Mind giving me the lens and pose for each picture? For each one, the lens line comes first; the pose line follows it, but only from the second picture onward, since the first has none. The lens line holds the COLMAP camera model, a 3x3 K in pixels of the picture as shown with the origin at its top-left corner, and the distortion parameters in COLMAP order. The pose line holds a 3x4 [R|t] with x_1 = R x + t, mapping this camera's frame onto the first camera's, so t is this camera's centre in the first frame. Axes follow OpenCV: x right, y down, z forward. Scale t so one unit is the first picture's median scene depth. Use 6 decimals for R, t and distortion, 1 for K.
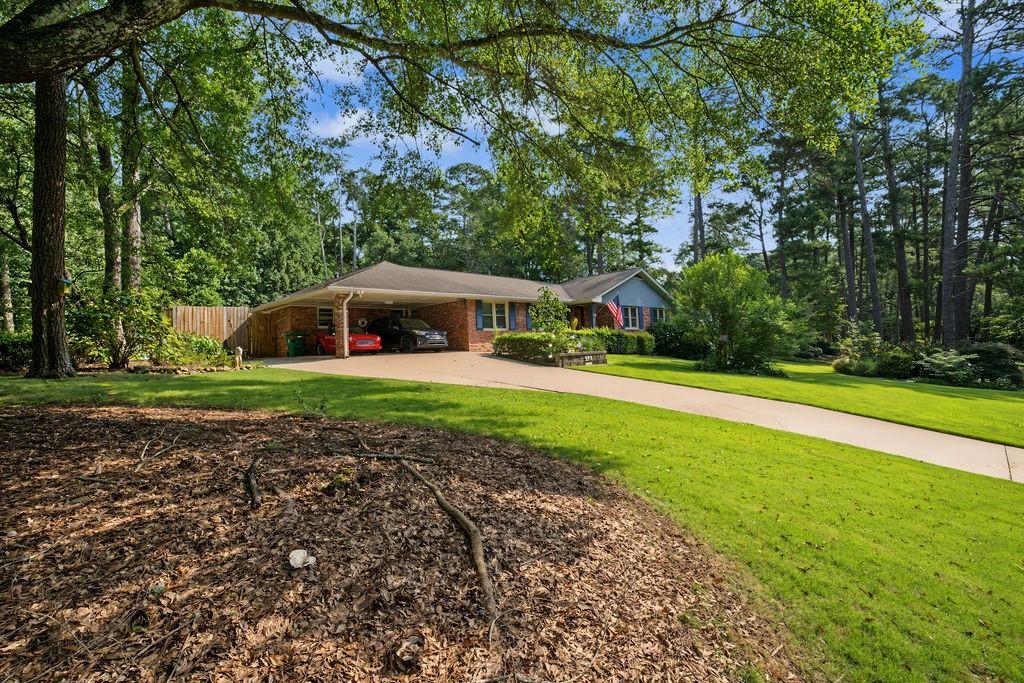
lens RADIAL K [[462.5, 0, 506.7], [0, 462.5, 336.7], [0, 0, 1]] dist [-0.042951, 0.018526]
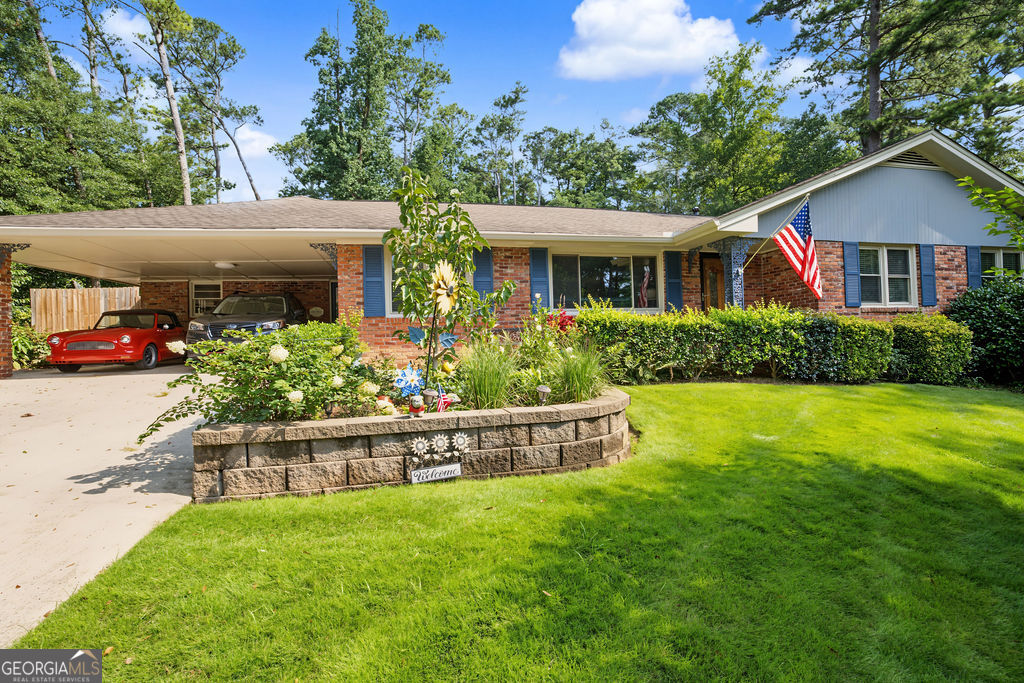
lens RADIAL K [[462.5, 0, 506.7], [0, 462.5, 336.7], [0, 0, 1]] dist [-0.042951, 0.018526]
pose [[0.848571, 0.012367, -0.528938, 0.229837], [0.005798, 0.999449, 0.032669, -0.007837], [0.529051, -0.030789, 0.848032, 0.605516]]
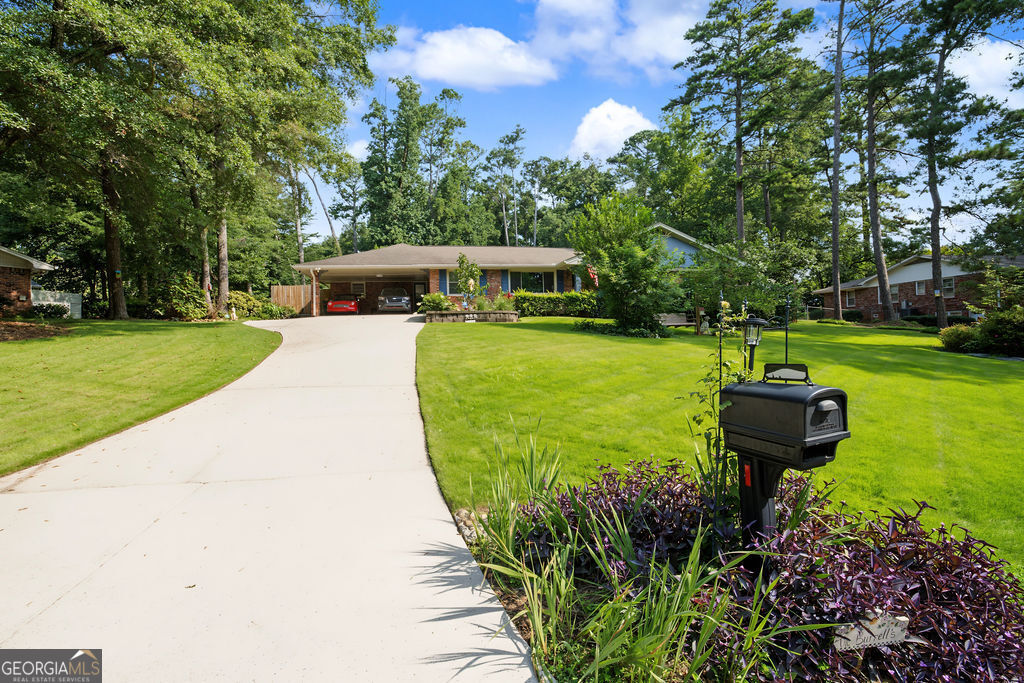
lens RADIAL K [[462.5, 0, 506.7], [0, 462.5, 336.7], [0, 0, 1]] dist [-0.042951, 0.018526]
pose [[0.834232, 0.016487, -0.551167, 0.610192], [0.005792, 0.999236, 0.038656, 0.038282], [0.551383, -0.035440, 0.833499, 0.105546]]
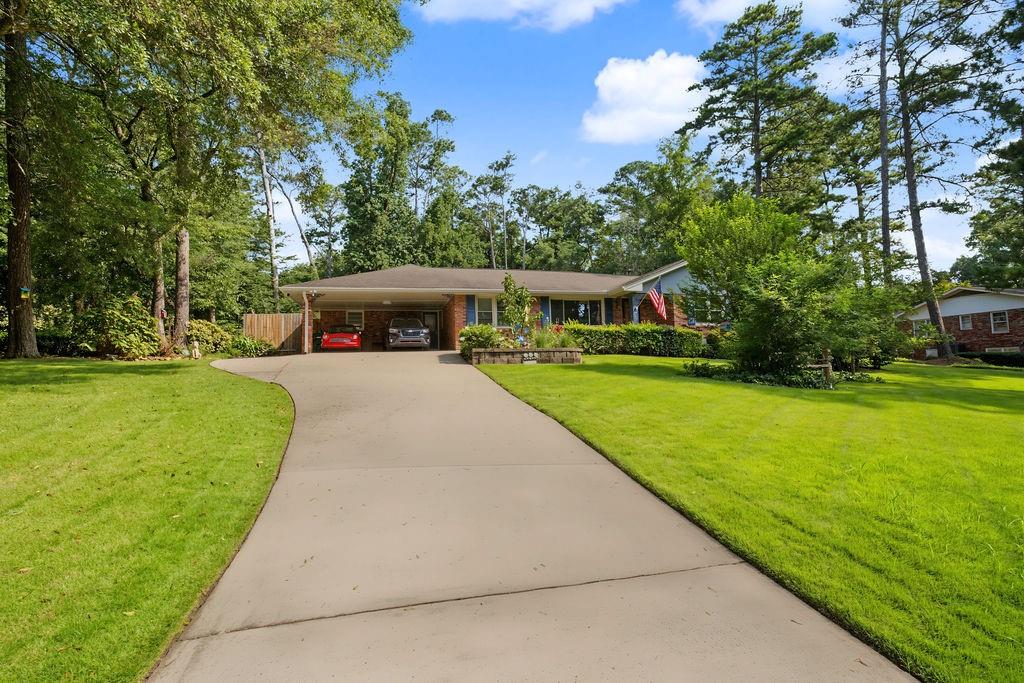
lens RADIAL K [[458.1, 0, 505.1], [0, 458.1, 339.6], [0, 0, 1]] dist [-0.022806, 0.000274]
pose [[0.871774, -0.015021, -0.489678, 0.384901], [0.002993, 0.999674, -0.025337, 0.028058], [0.489899, 0.020623, 0.871535, 0.203496]]
